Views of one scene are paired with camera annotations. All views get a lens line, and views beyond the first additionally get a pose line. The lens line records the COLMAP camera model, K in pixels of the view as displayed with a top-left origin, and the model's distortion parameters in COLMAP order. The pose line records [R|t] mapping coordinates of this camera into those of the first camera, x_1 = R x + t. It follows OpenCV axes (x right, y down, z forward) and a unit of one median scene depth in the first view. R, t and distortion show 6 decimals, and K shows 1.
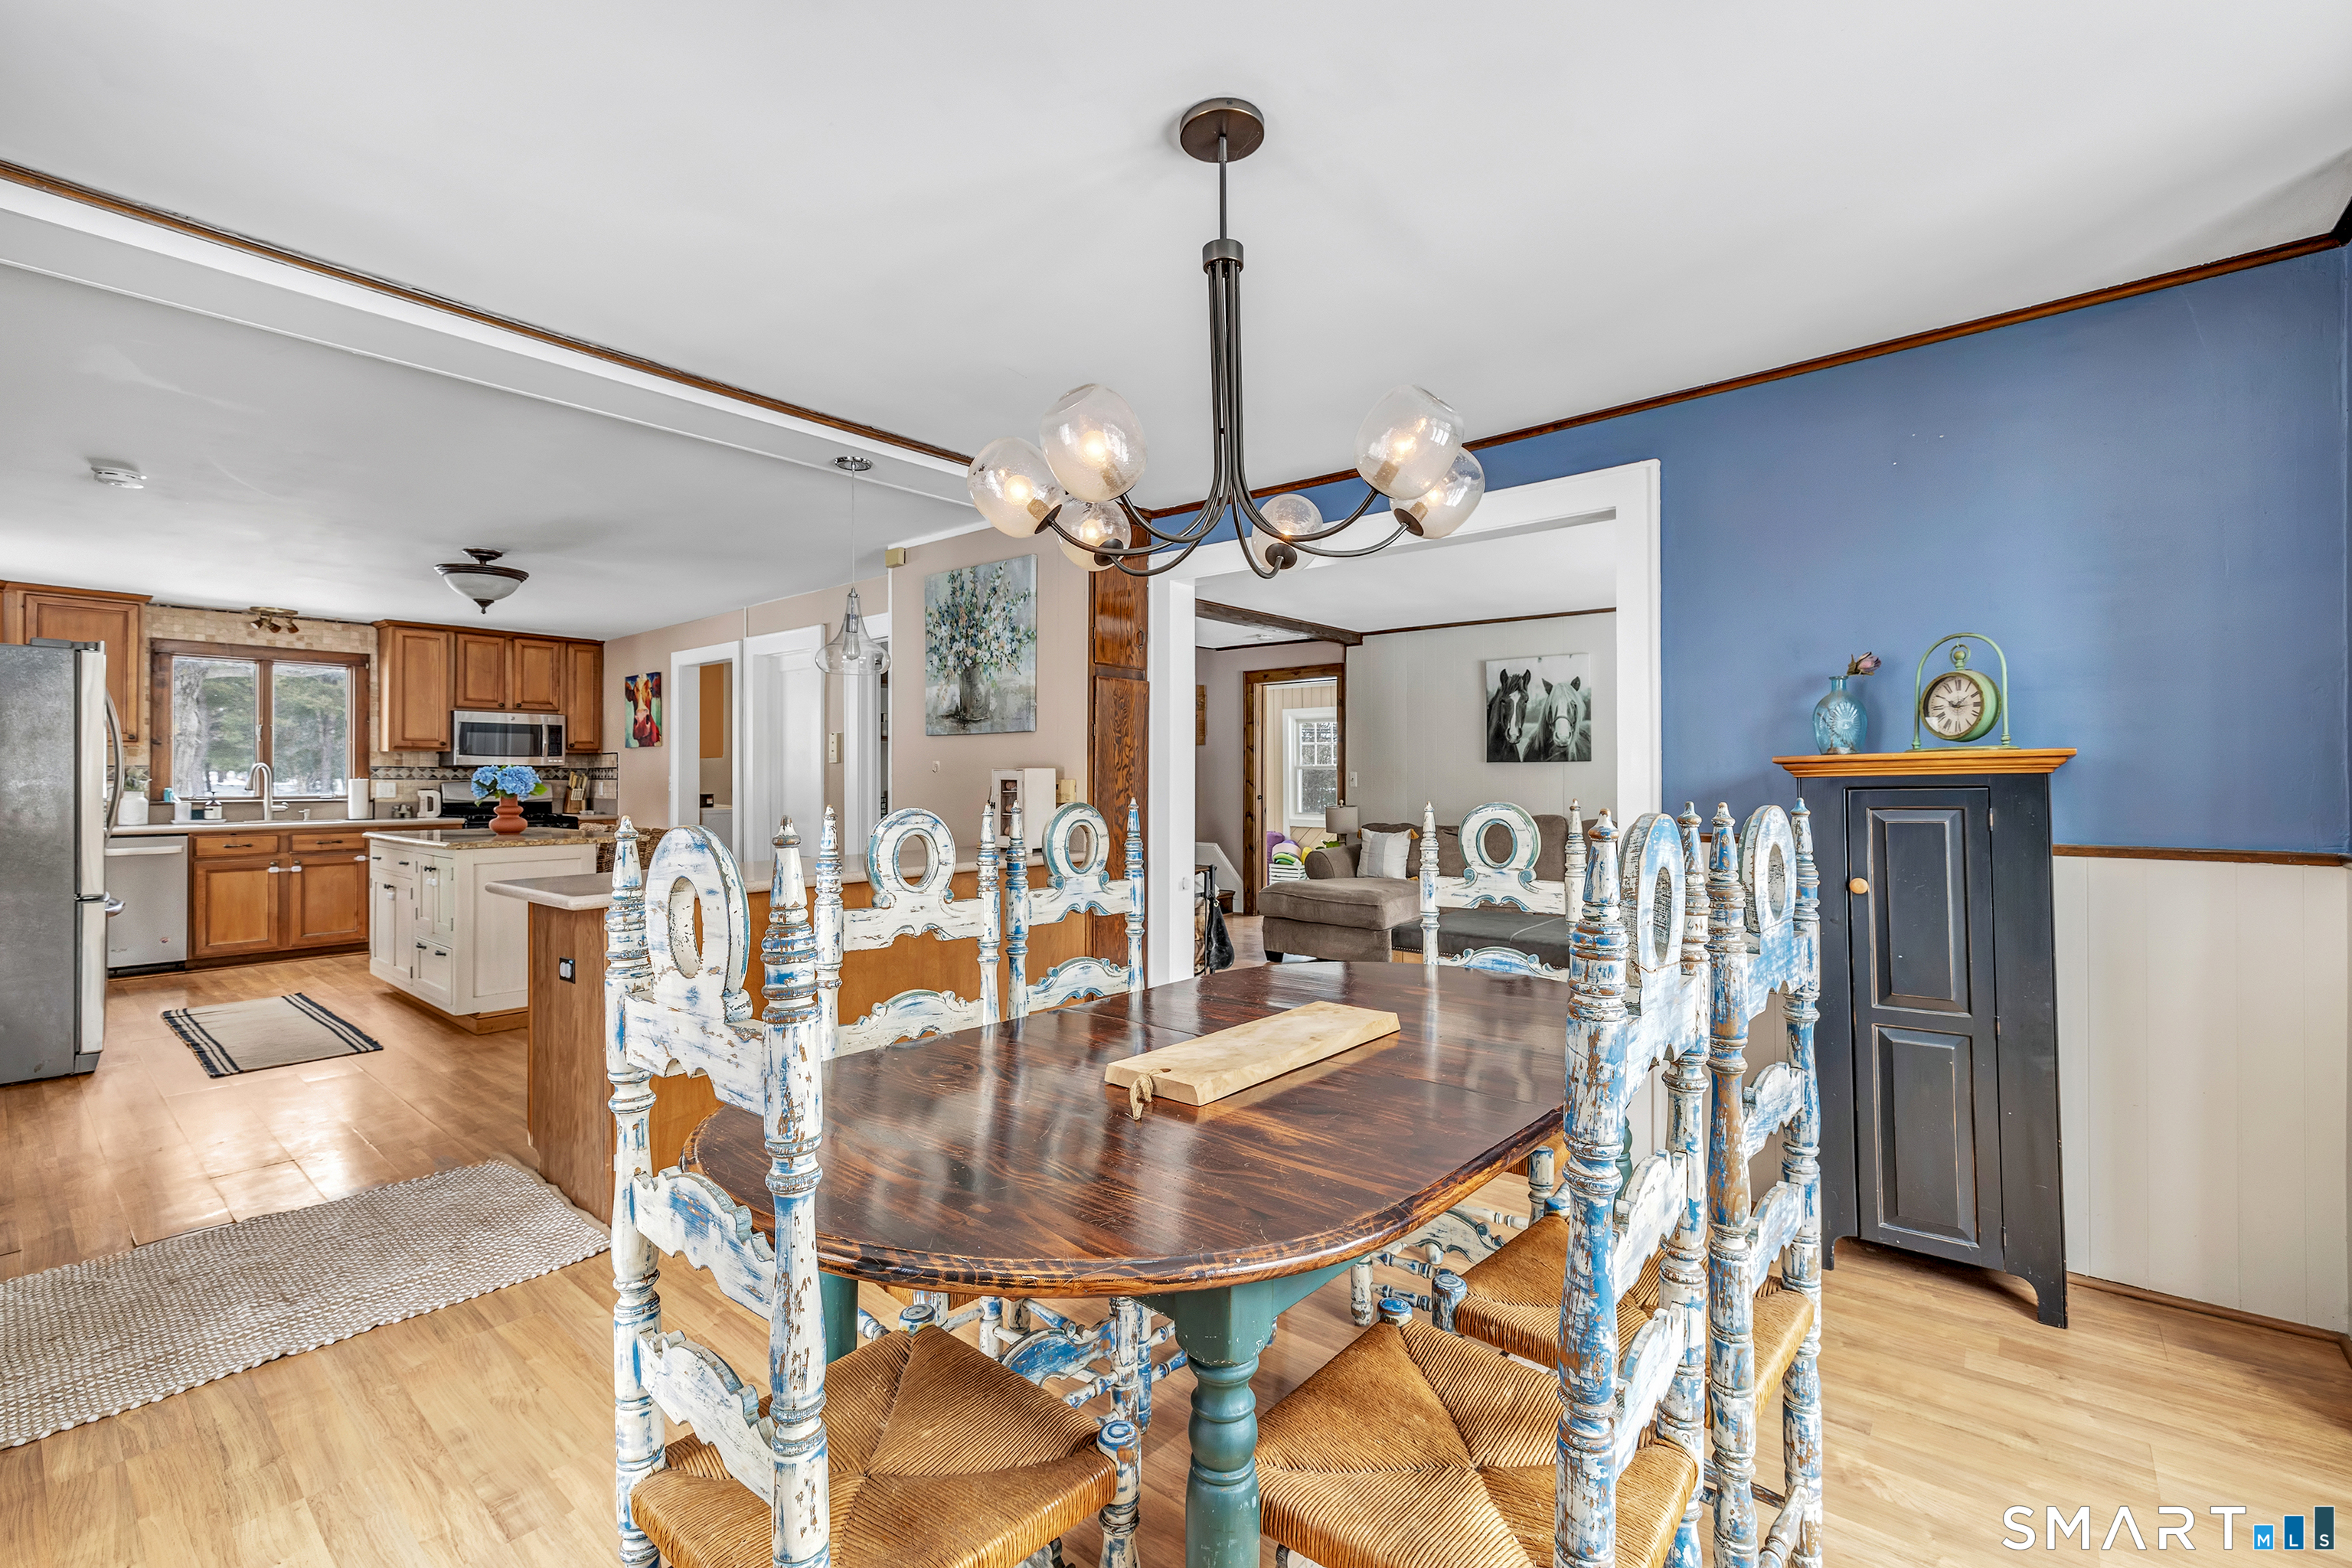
lens RADIAL K [[1027.5, 0, 1131.0], [0, 1027.5, 768.6], [0, 0, 1]] dist [0.000094, -0.000181]
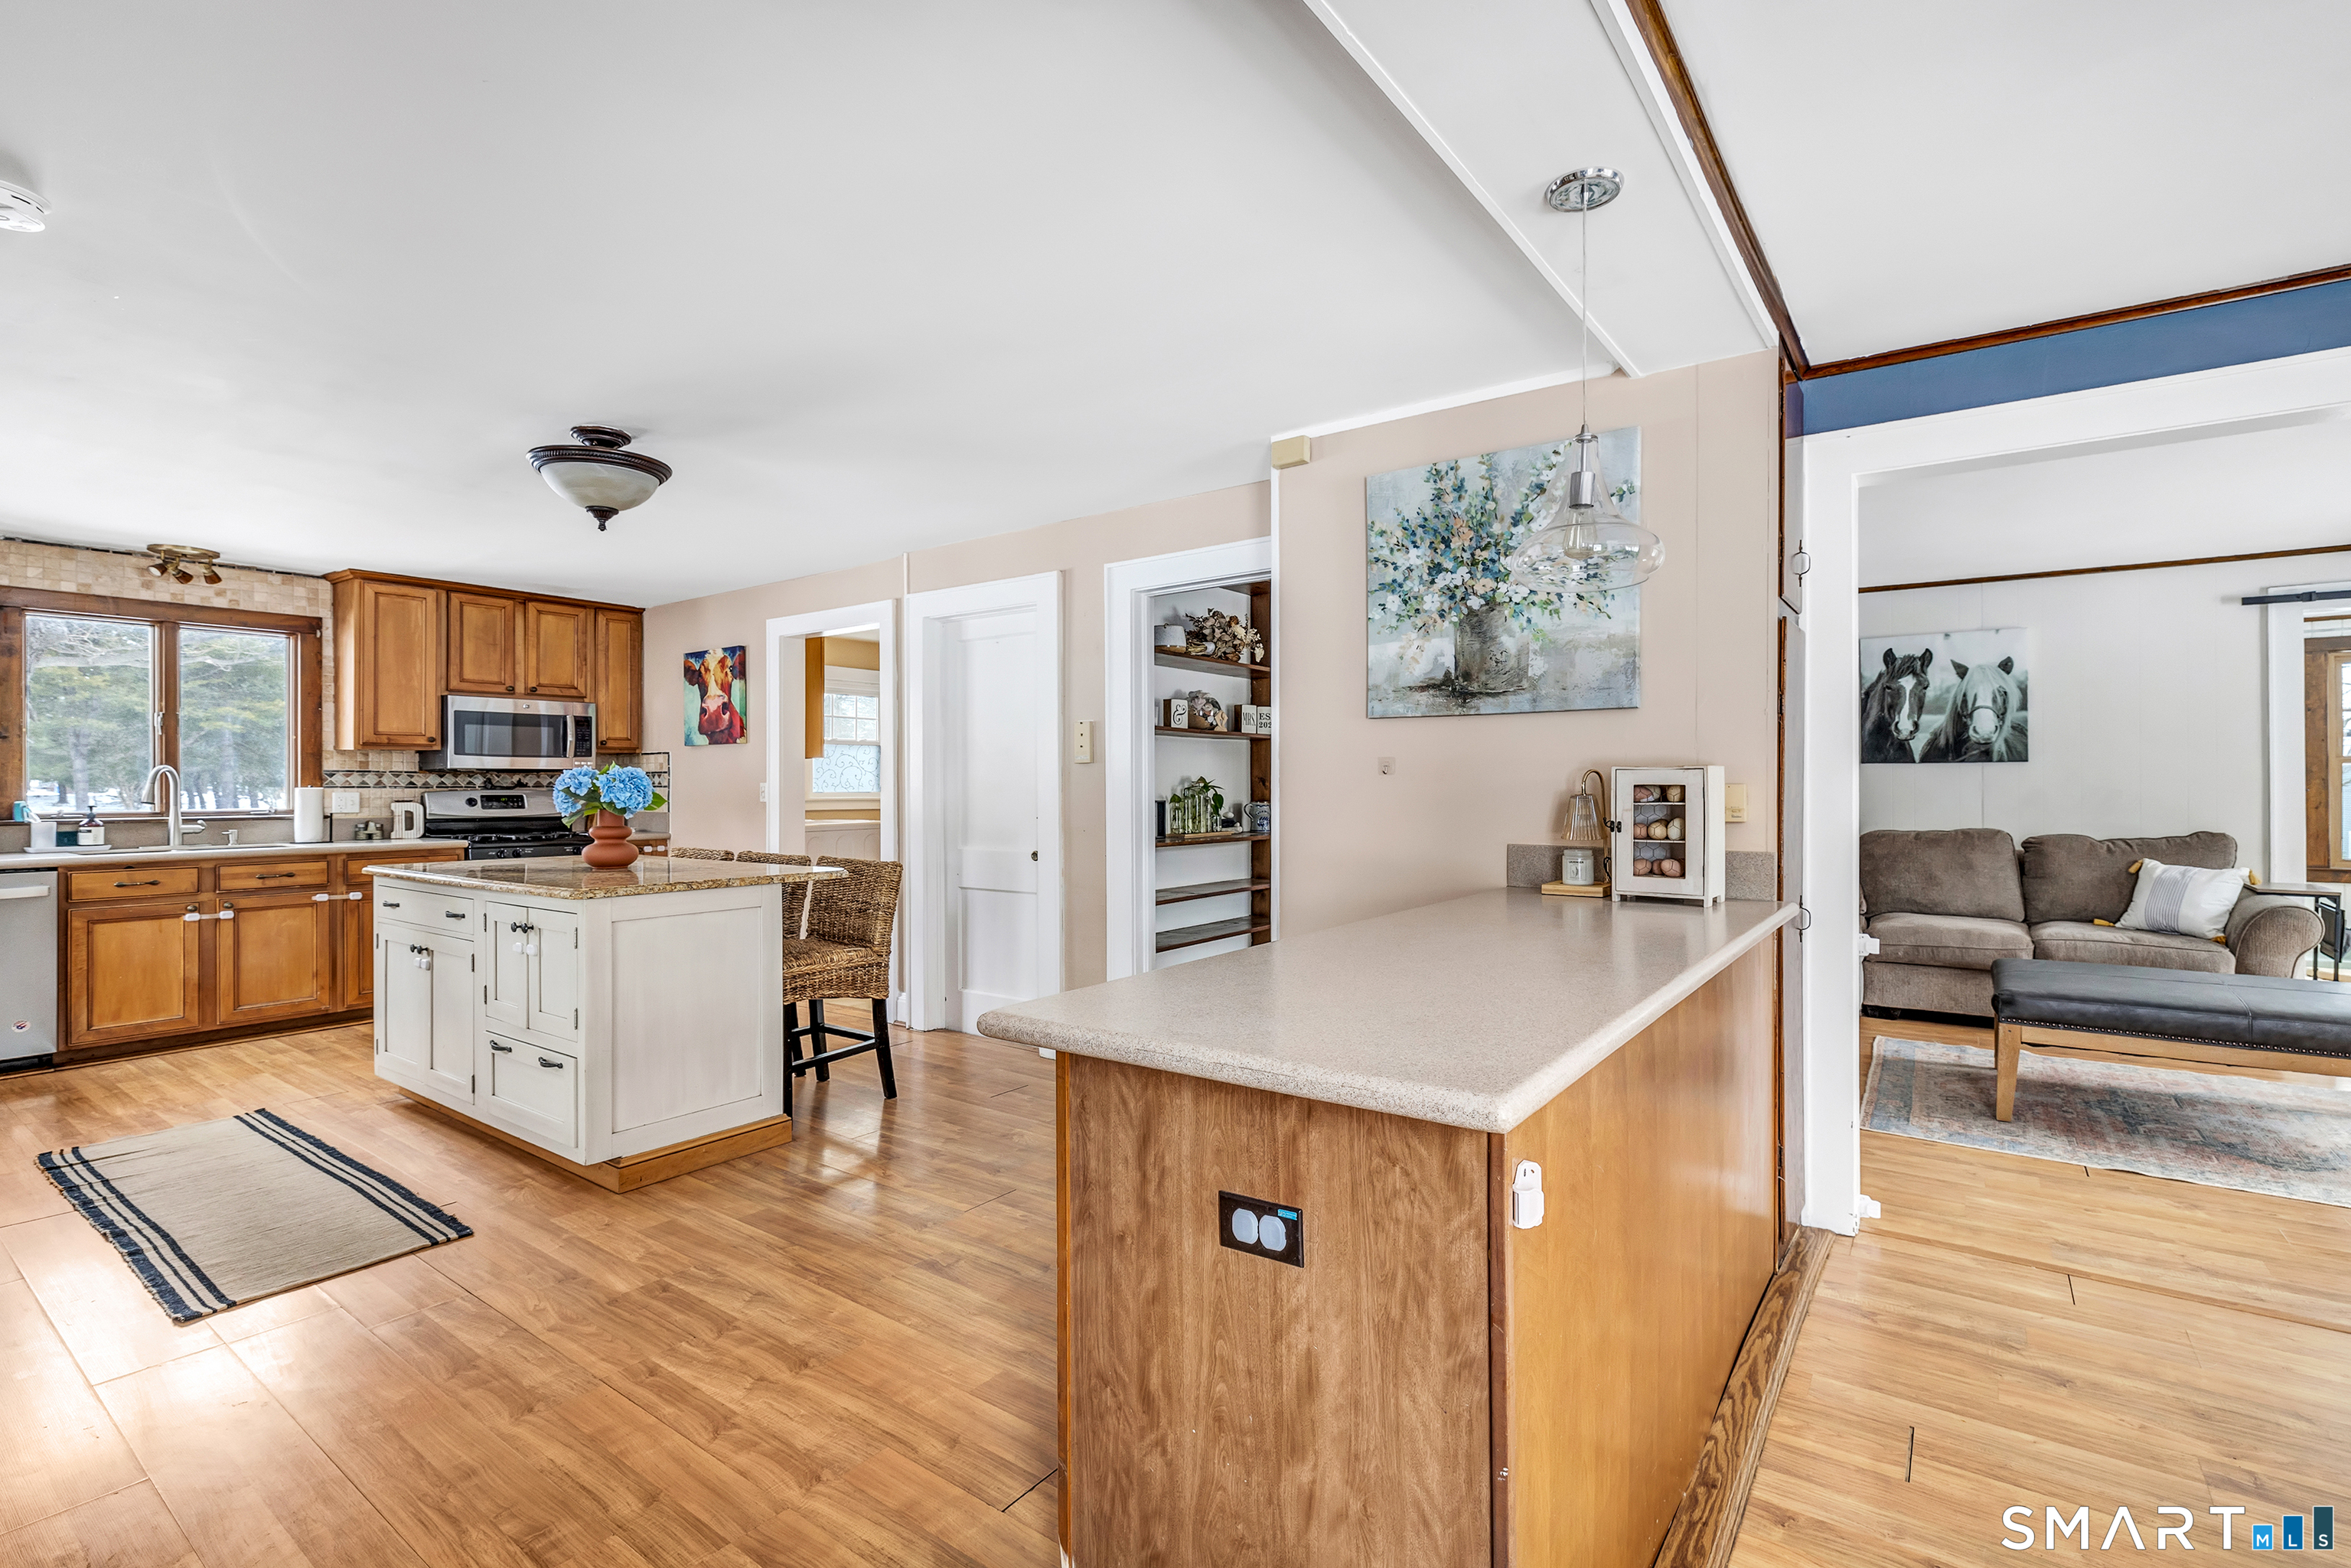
lens RADIAL K [[1027.0, 0, 1205.7], [0, 1027.0, 786.2], [0, 0, 1]] dist [0.000094, -0.000181]
pose [[0.992201, -0.002669, 0.124622, -0.238655], [0.001402, 0.999946, 0.010254, 0.002849], [-0.124643, -0.009999, 0.992151, 0.222249]]
